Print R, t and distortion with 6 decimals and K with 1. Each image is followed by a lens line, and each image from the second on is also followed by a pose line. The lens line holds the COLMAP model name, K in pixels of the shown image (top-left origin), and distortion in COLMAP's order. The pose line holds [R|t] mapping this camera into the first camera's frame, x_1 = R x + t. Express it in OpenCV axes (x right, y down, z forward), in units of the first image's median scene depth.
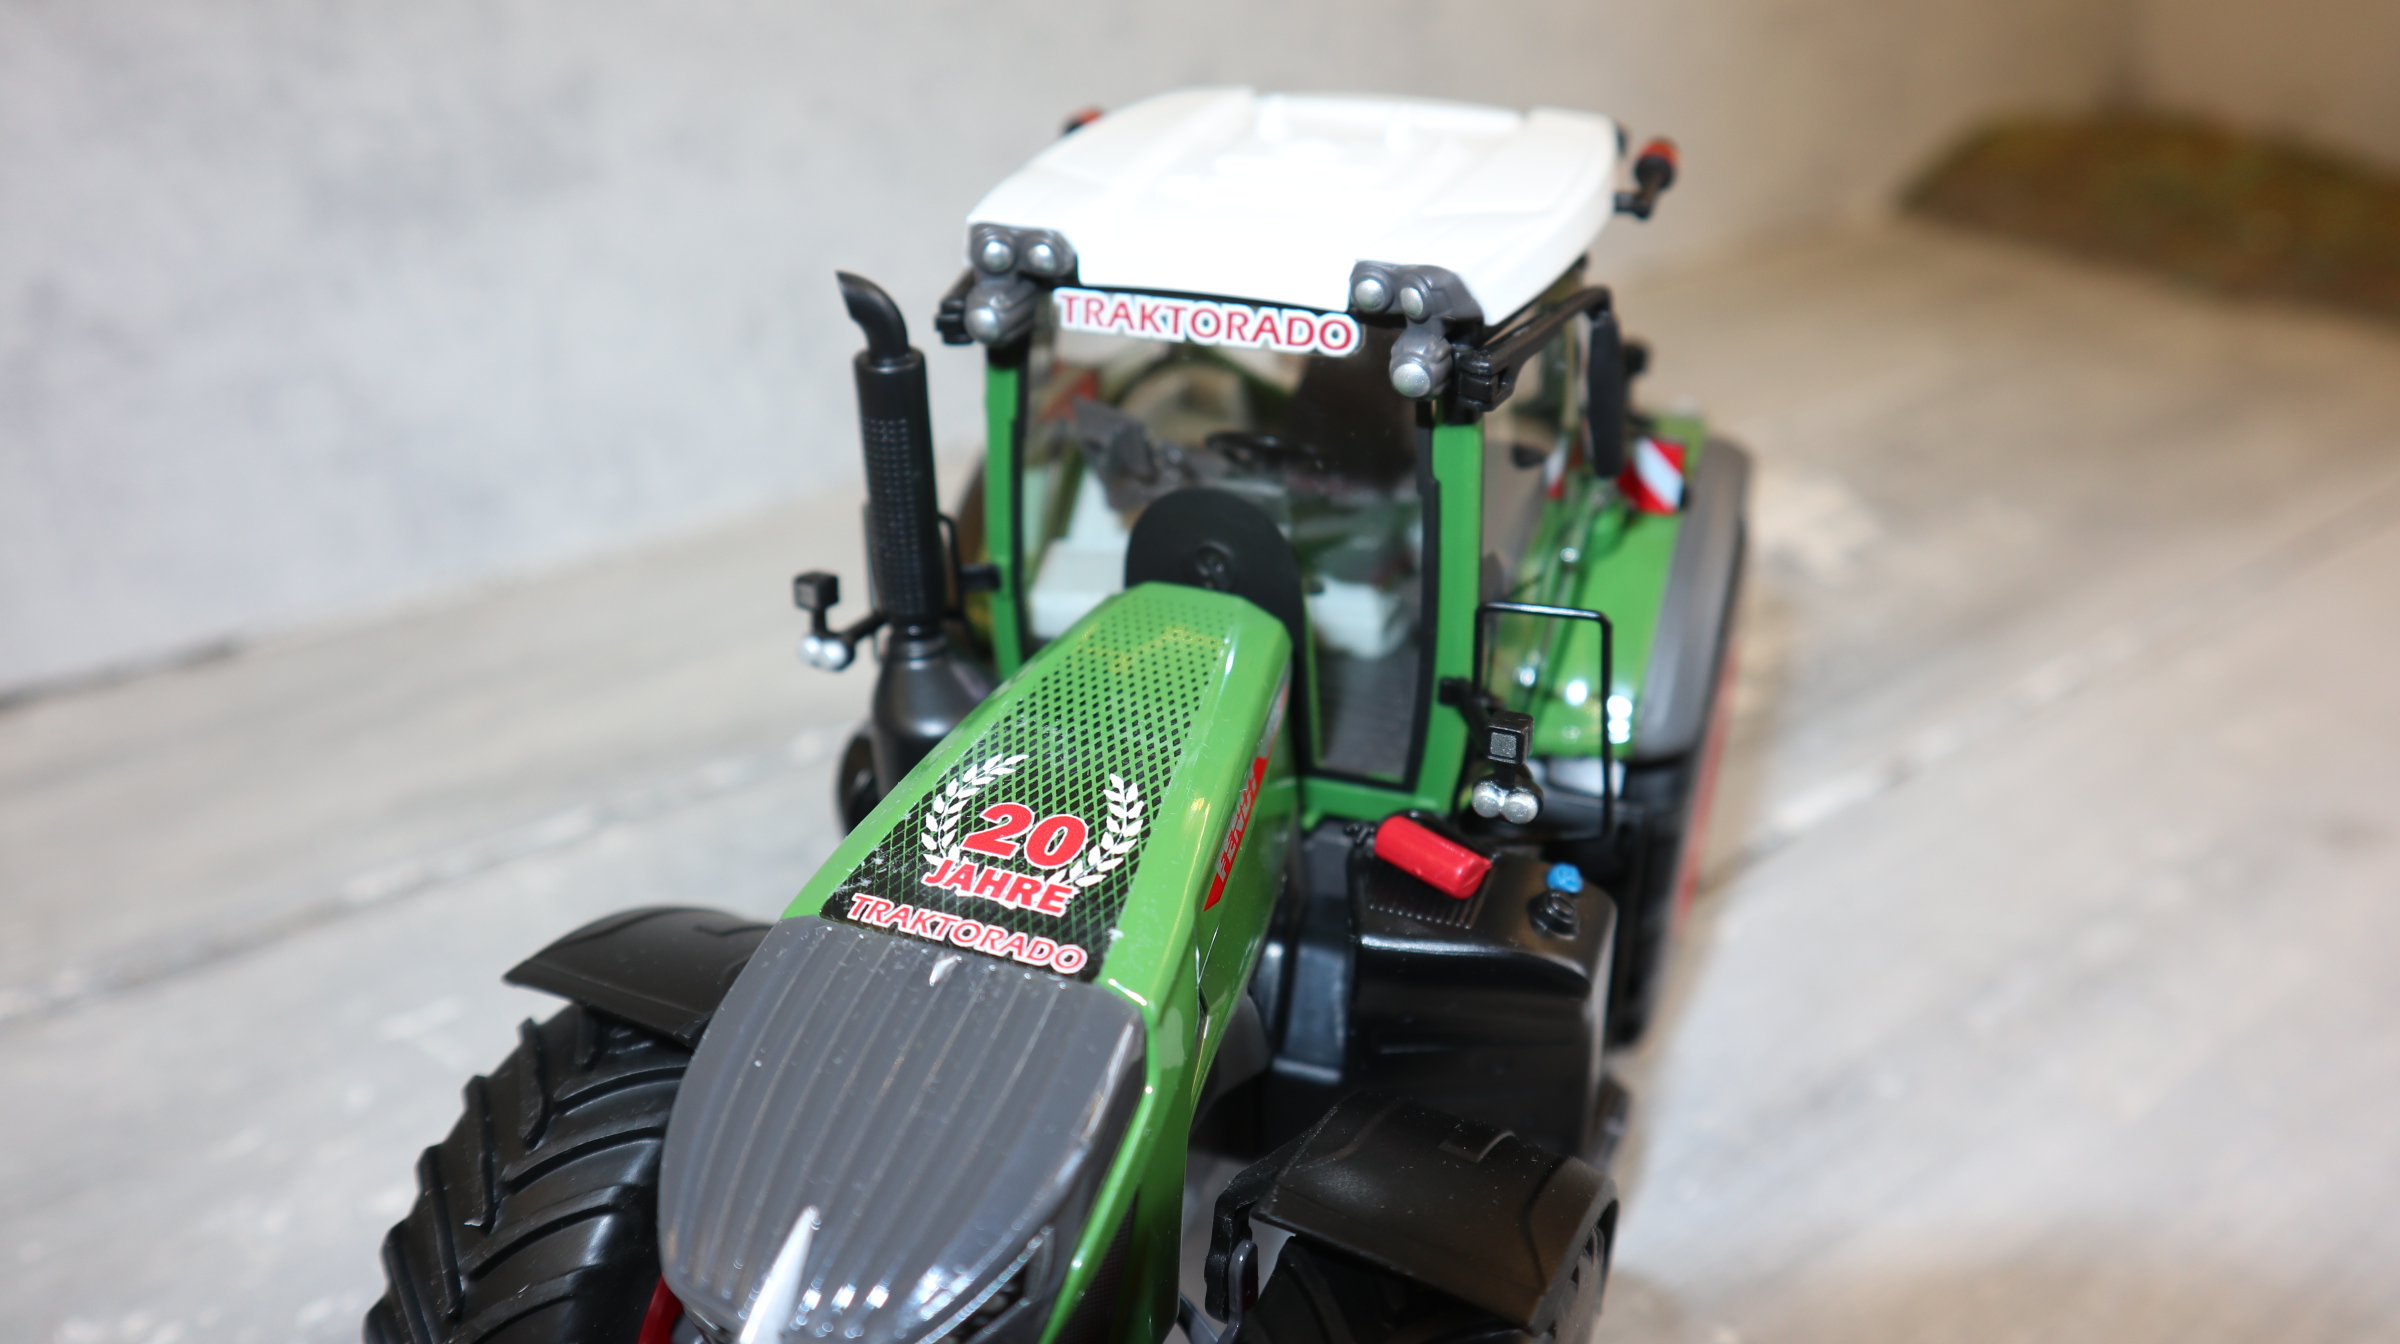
lens RADIAL K [[1730.3, 0, 1200.0], [0, 1730.3, 672.0], [0, 0, 1]] dist [-0.179694, 0.153750]
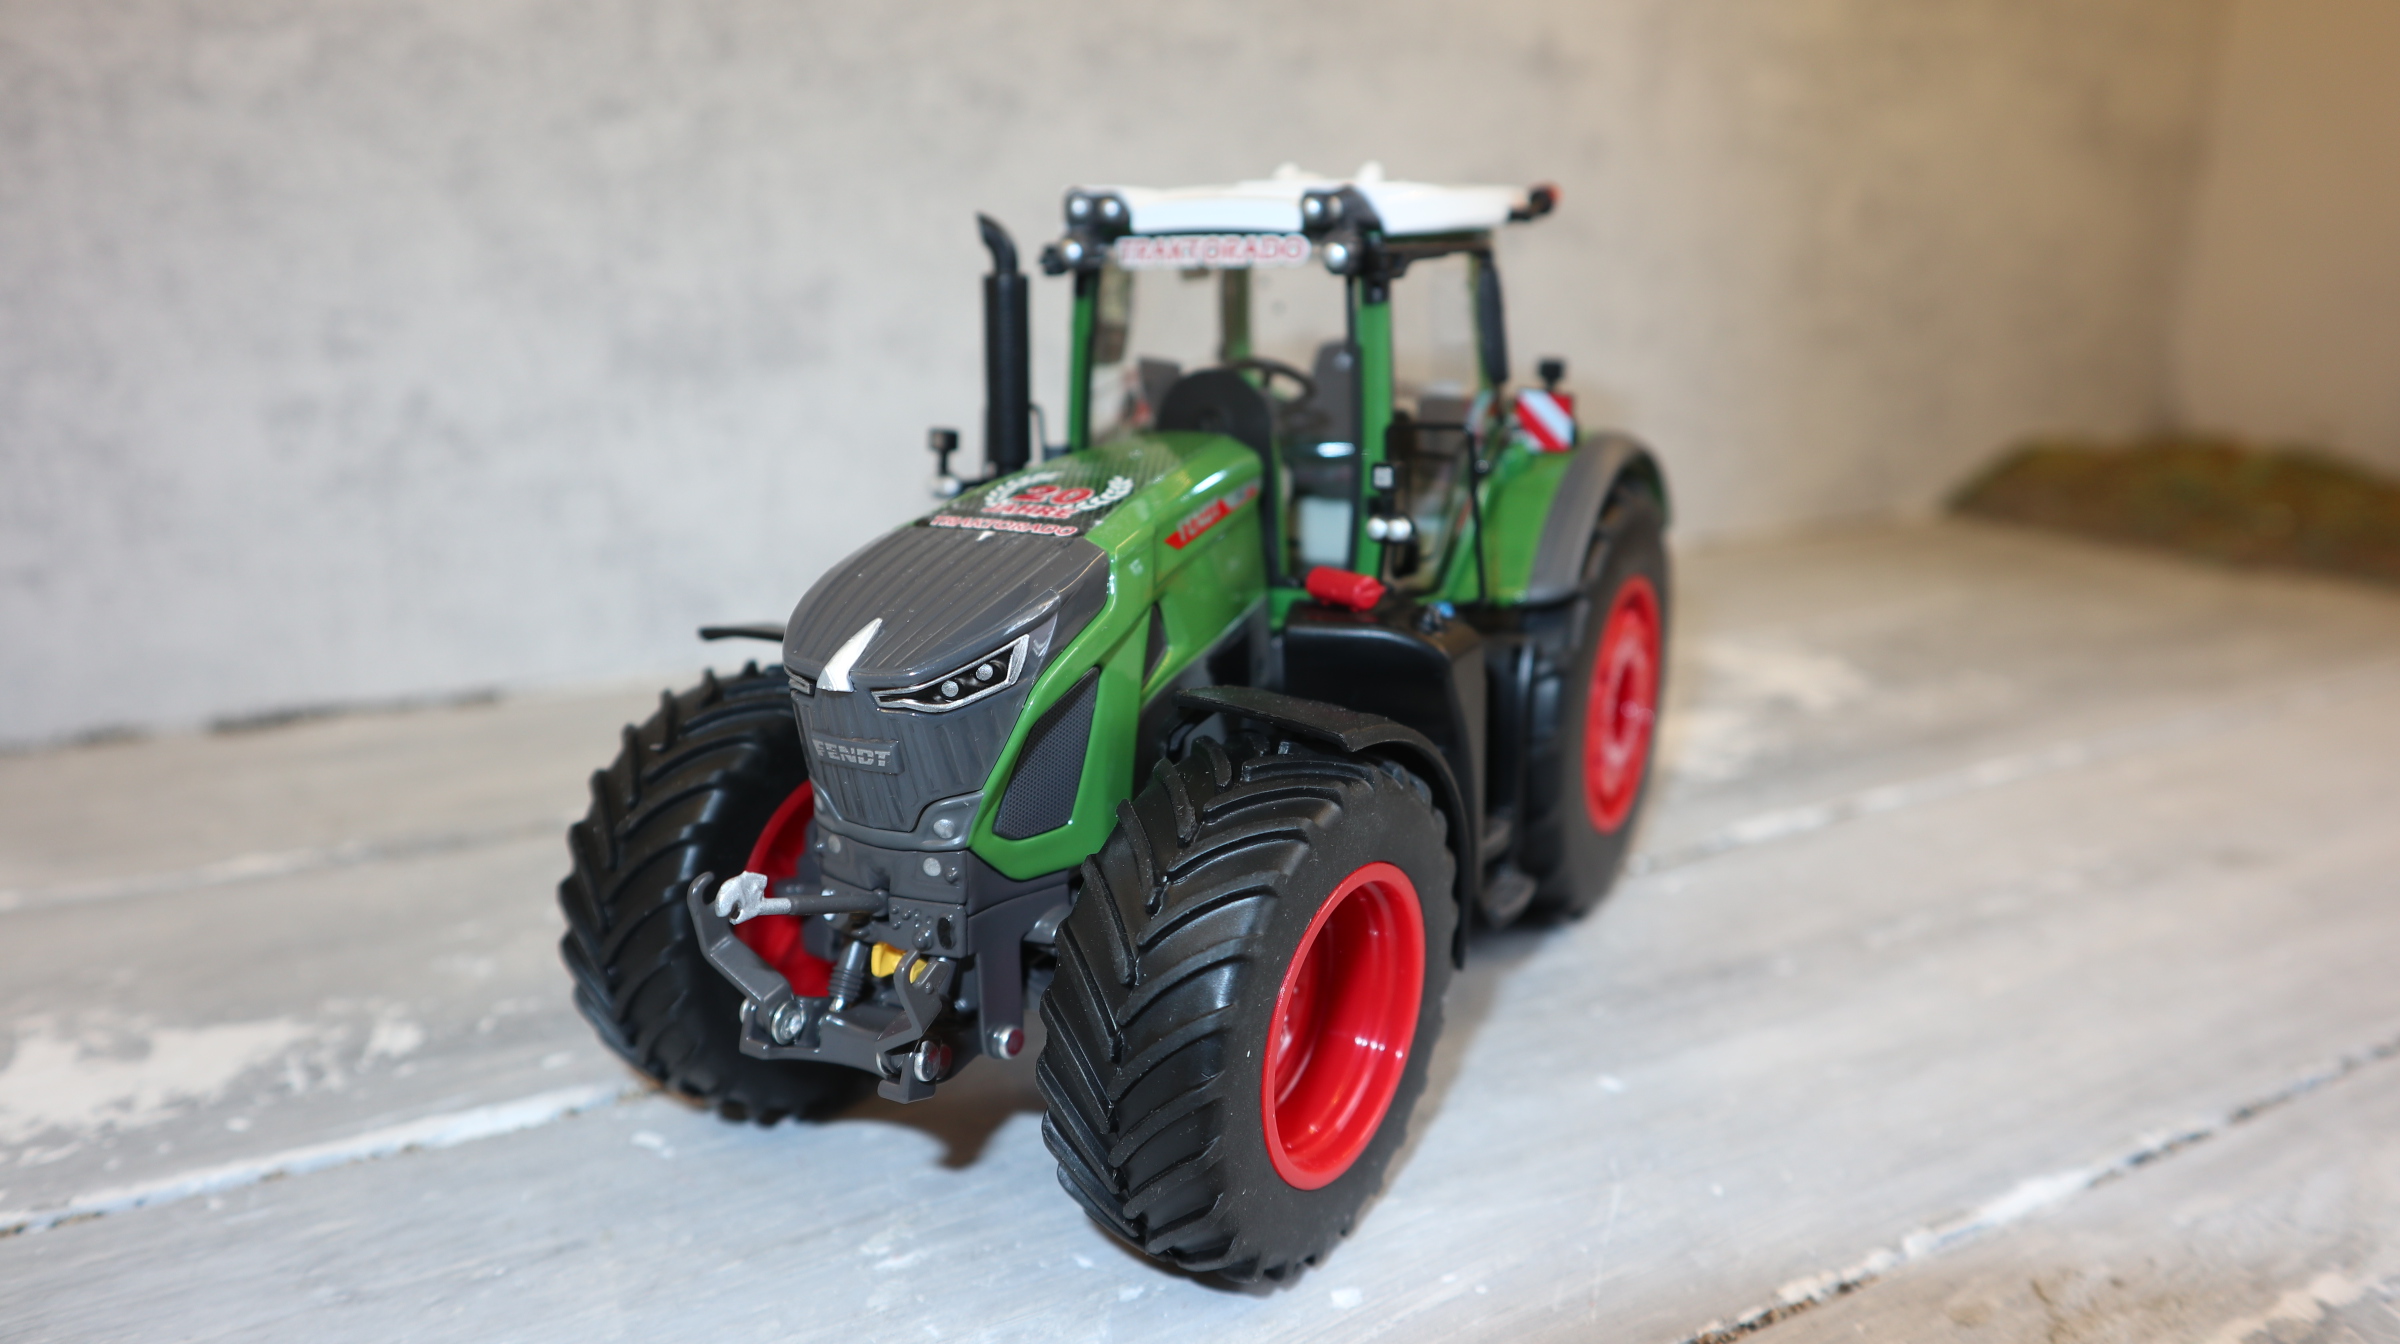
lens RADIAL K [[1730.3, 0, 1200.0], [0, 1730.3, 672.0], [0, 0, 1]] dist [-0.179694, 0.153750]
pose [[0.992492, 0.043371, -0.114364, 0.115669], [-0.072486, 0.961701, -0.264341, 0.353871], [0.098519, 0.270646, 0.957625, -0.222604]]
